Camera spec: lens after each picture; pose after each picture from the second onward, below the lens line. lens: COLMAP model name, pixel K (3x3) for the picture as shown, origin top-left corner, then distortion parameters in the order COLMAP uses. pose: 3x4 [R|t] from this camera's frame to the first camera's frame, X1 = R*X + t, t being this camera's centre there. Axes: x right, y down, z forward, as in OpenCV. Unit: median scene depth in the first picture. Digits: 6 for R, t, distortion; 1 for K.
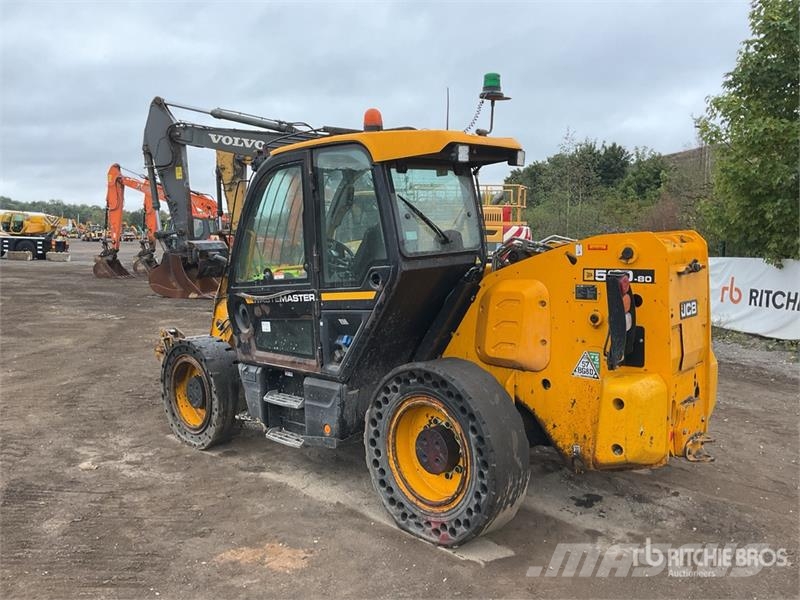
lens RADIAL K [[655.2, 0, 395.5], [0, 655.2, 299.2], [0, 0, 1]] dist [0.104533, -0.205156]
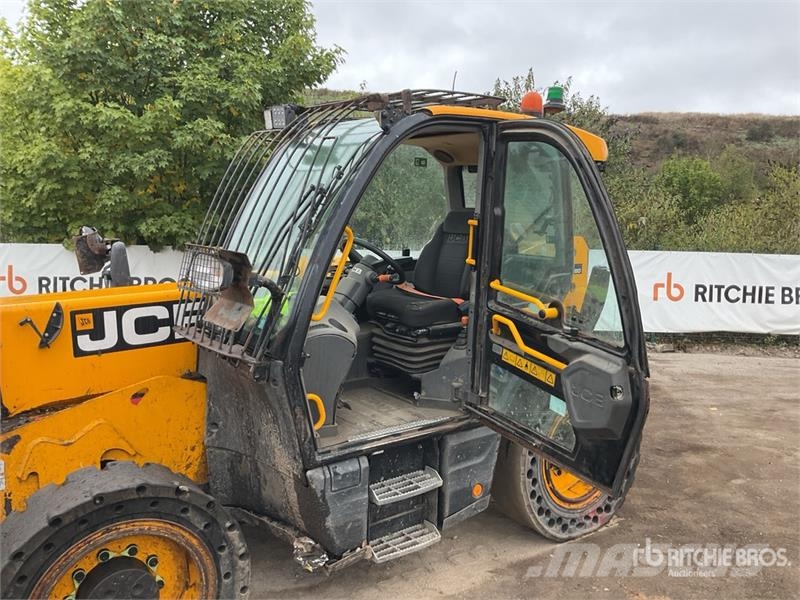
lens RADIAL K [[655.2, 0, 395.5], [0, 655.2, 299.2], [0, 0, 1]] dist [0.104533, -0.205156]
pose [[0.163576, -0.099876, 0.981462, -0.785495], [0.064604, 0.993811, 0.090366, -0.092361], [-0.984413, 0.048624, 0.169016, 0.875101]]
